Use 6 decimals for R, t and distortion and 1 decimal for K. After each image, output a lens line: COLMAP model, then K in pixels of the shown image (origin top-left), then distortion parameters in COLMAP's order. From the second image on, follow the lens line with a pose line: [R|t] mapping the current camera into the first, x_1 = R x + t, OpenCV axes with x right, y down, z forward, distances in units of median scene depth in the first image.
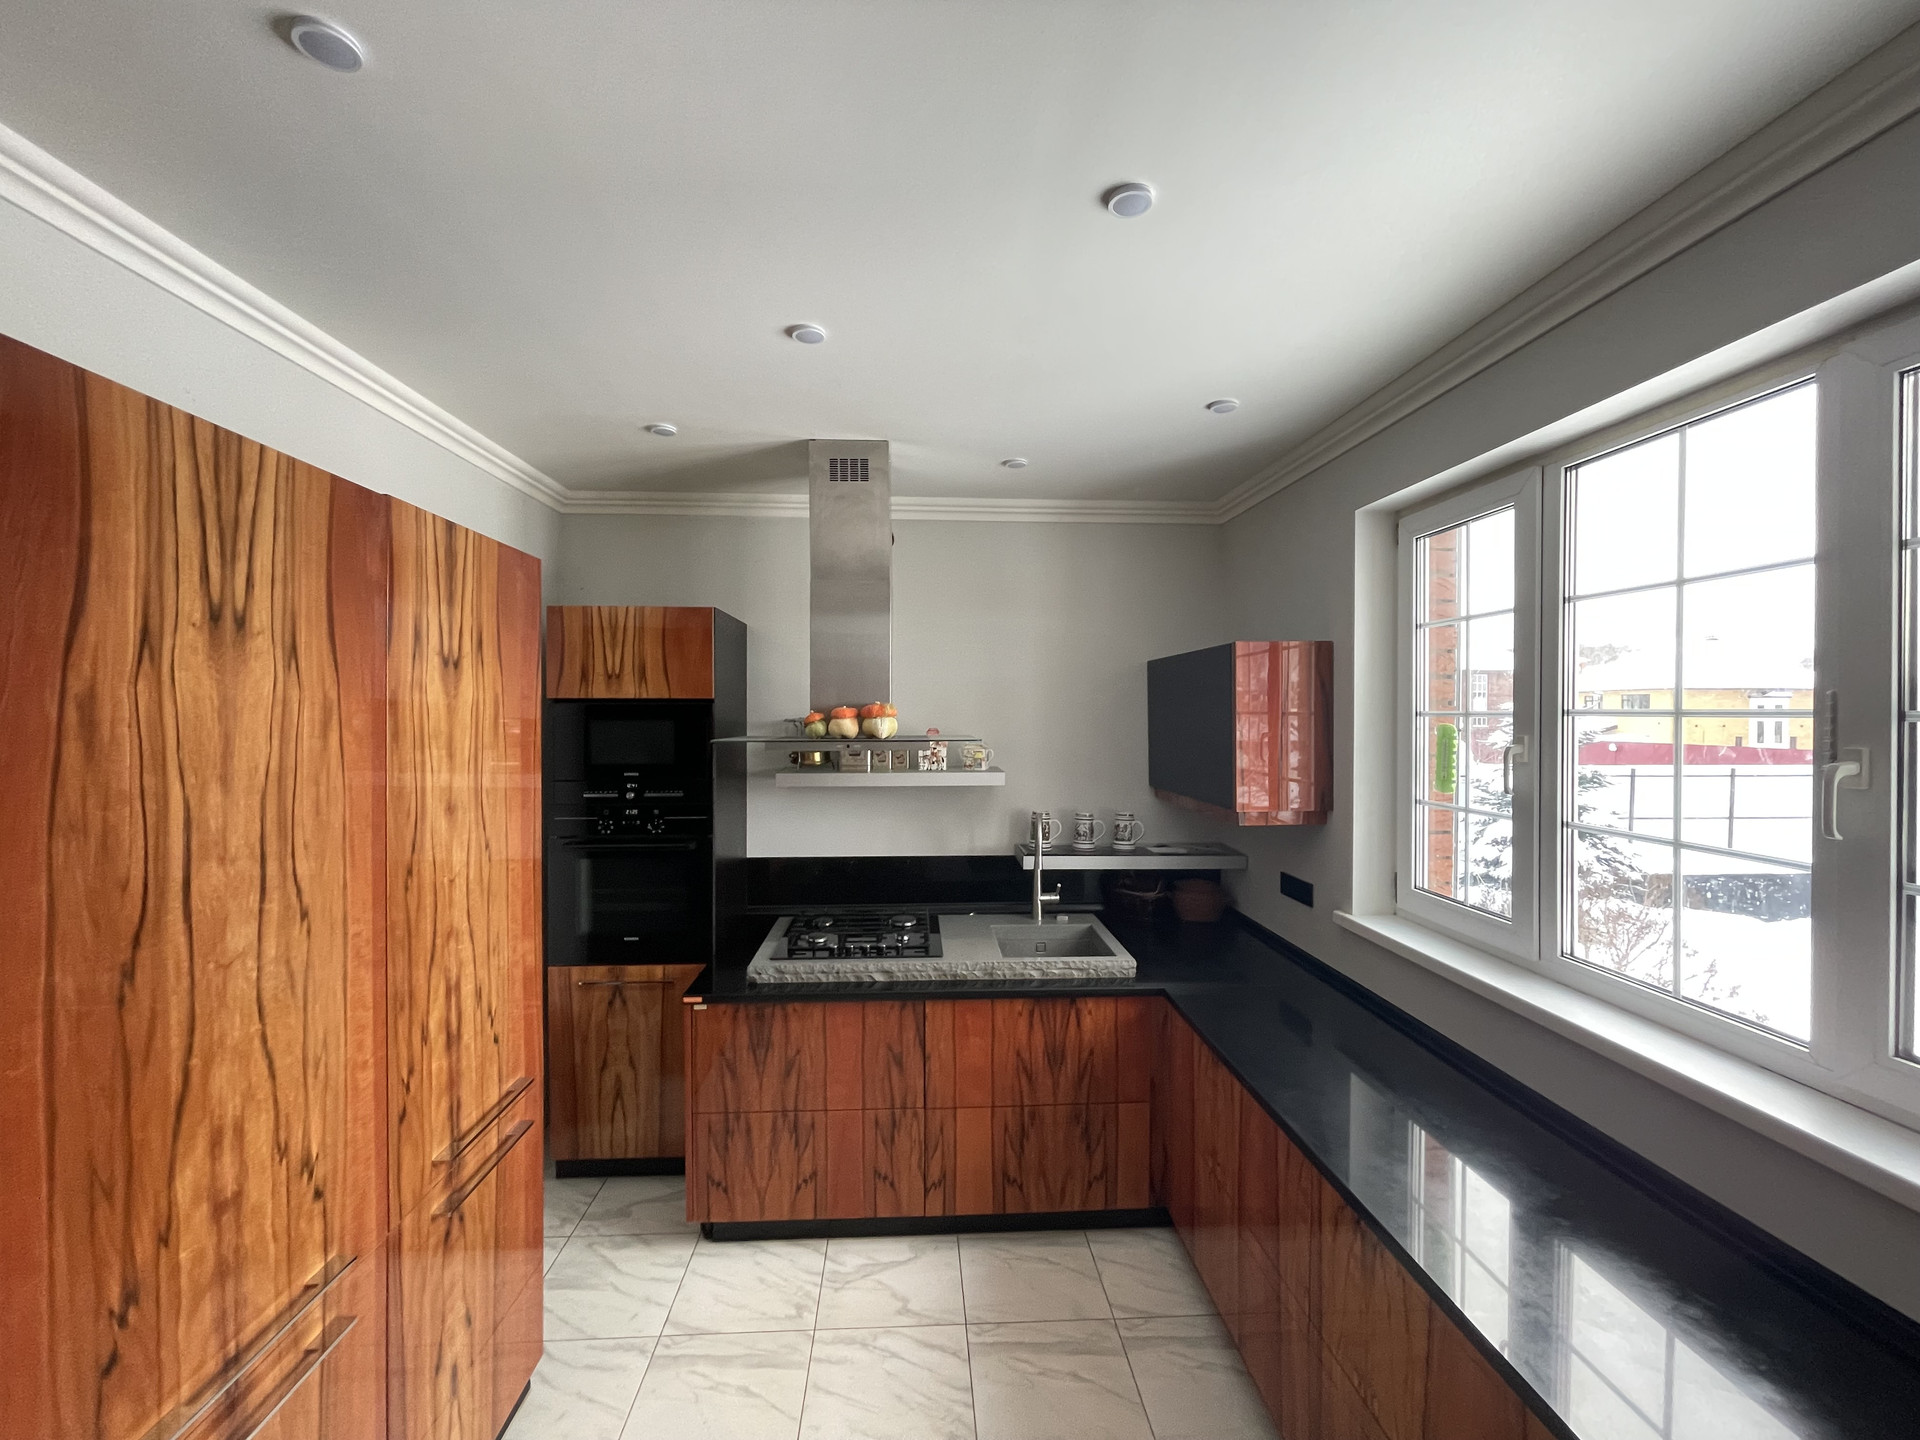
lens RADIAL K [[774.3, 0, 949.2], [0, 774.3, 716.9], [0, 0, 1]] dist [-0.002556, 0.000115]
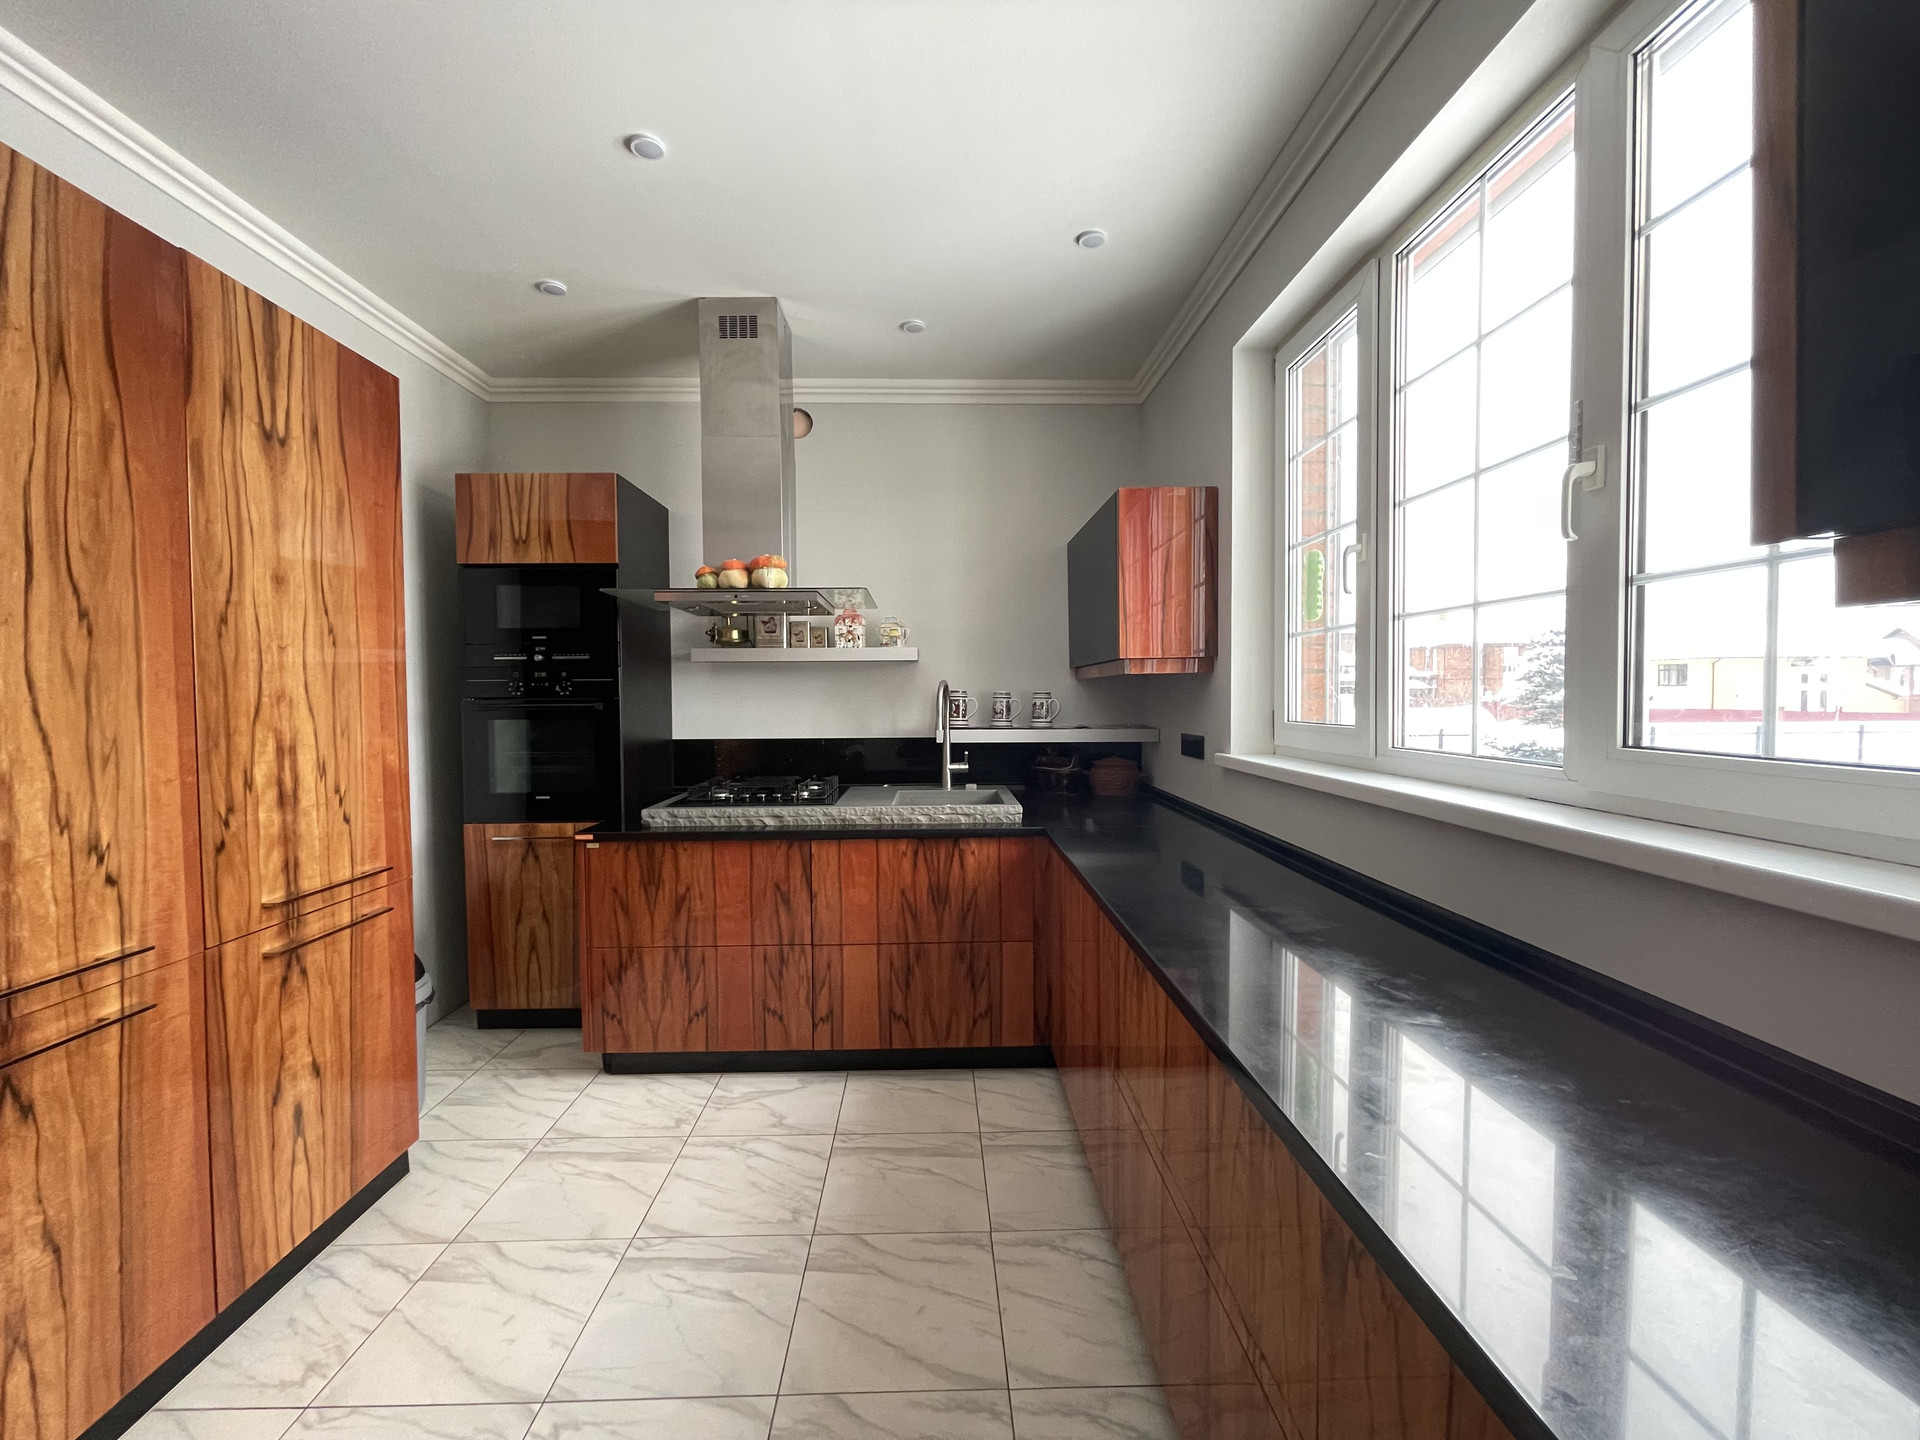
lens RADIAL K [[777.1, 0, 949.3], [0, 777.1, 714.9], [0, 0, 1]] dist [-0.001180, -0.000210]
pose [[0.999490, -0.007873, -0.030932, 0.184901], [0.008535, 0.999736, 0.021314, 0.179135], [0.030756, -0.021567, 0.999294, -0.018773]]
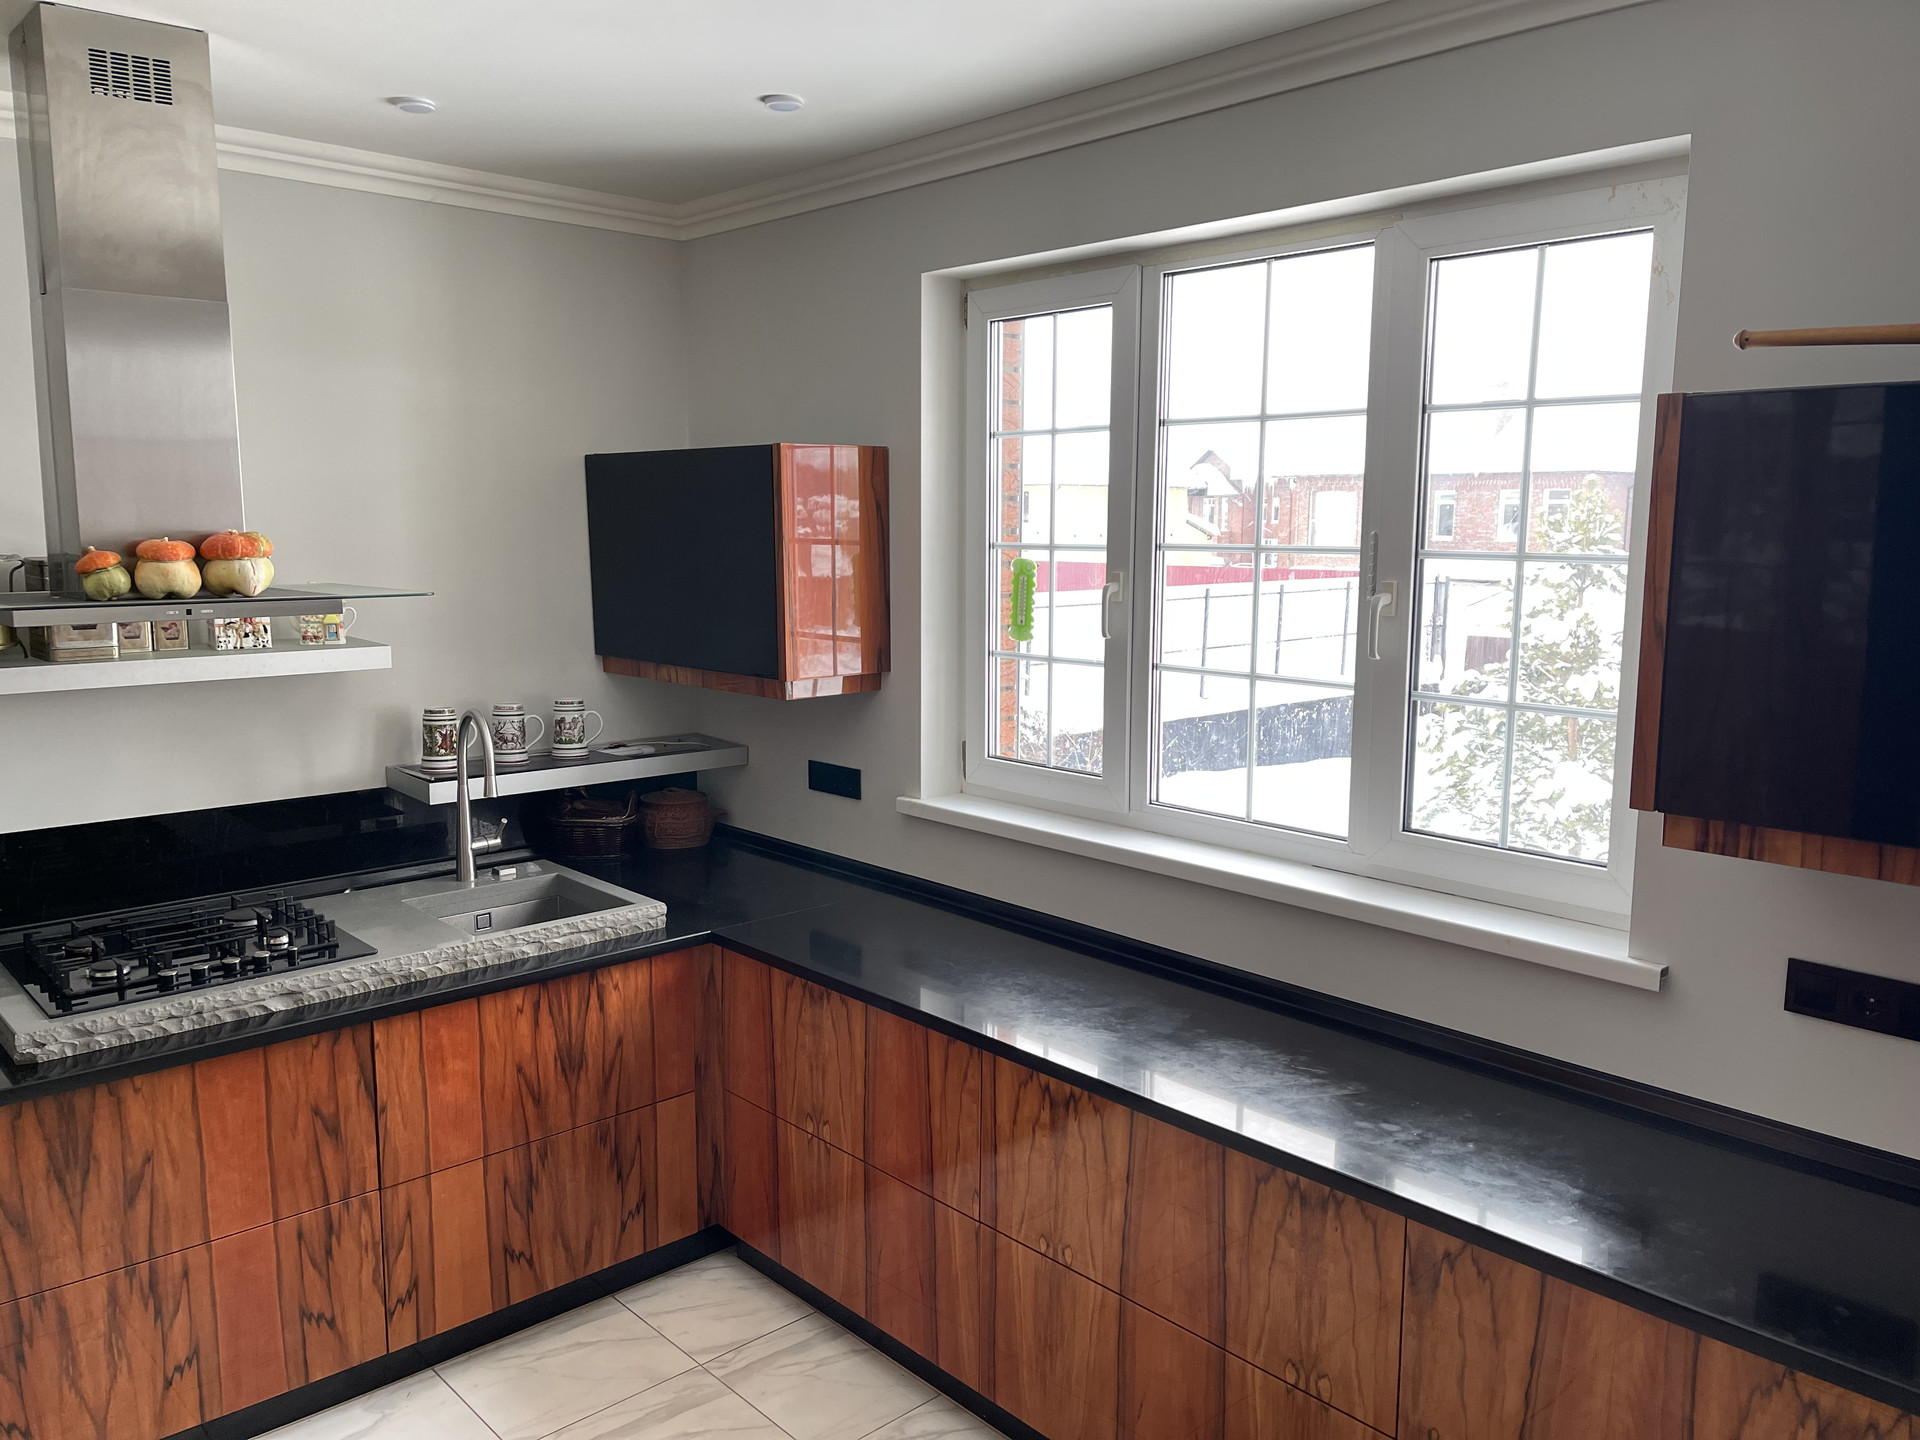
lens RADIAL K [[1446.2, 0, 952.4], [0, 1446.2, 725.2], [0, 0, 1]] dist [0.055579, -0.059184]
pose [[0.773572, -0.089248, 0.627392, -0.378125], [0.002140, 0.990395, 0.138249, -0.025484], [-0.633705, -0.105603, 0.766333, -0.151791]]
